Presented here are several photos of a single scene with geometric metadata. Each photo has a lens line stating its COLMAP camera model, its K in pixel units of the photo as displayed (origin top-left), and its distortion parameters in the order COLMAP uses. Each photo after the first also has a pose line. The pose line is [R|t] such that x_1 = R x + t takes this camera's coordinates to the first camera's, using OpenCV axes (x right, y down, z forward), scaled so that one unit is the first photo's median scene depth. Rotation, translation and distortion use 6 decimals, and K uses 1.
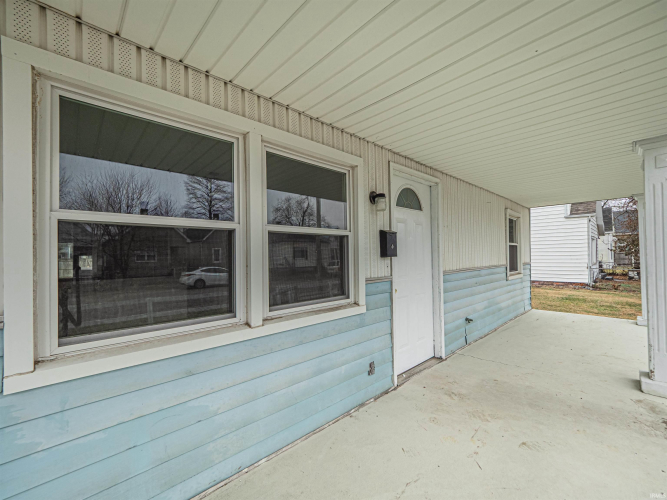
lens RADIAL K [[243.8, 0, 320.2], [0, 243.8, 250.0], [0, 0, 1]] dist [-0.032818, -0.000124]
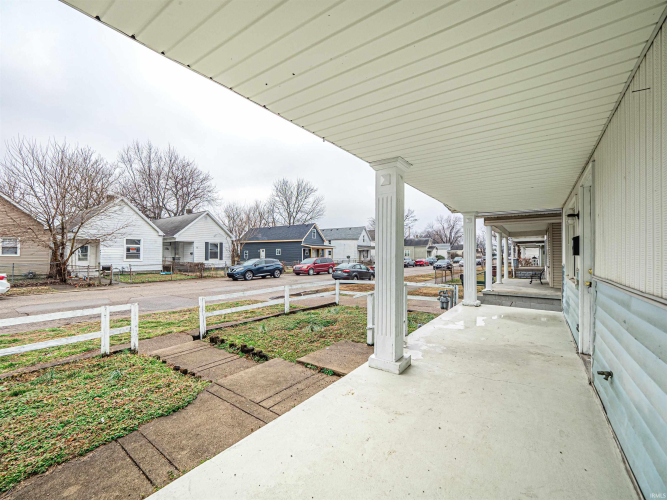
lens RADIAL K [[284.3, 0, 330.6], [0, 284.3, 252.2], [0, 0, 1]] dist [-0.008470, 0.000386]
pose [[-0.959739, 0.019998, -0.280180, 0.610474], [0.023595, 0.999677, -0.009471, 0.005605], [0.279900, -0.015701, -0.959901, 0.639666]]
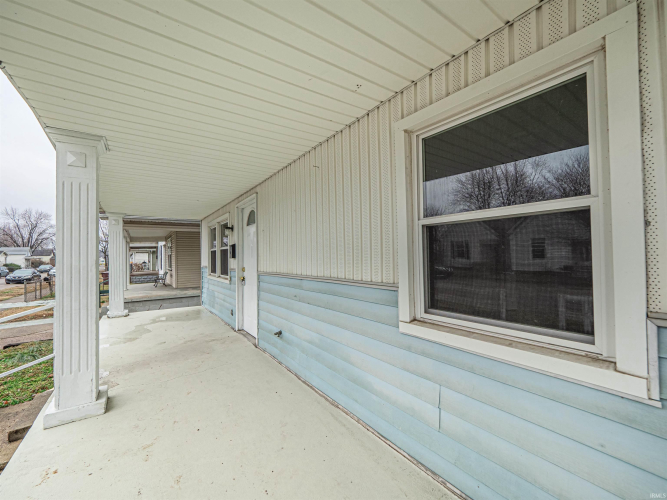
lens RADIAL K [[284.3, 0, 330.6], [0, 284.3, 252.2], [0, 0, 1]] dist [-0.008470, 0.000386]
pose [[-0.050025, 0.012172, -0.998674, 0.702236], [0.030943, 0.999465, 0.010632, 0.002917], [0.998269, -0.030371, -0.050375, 0.553521]]
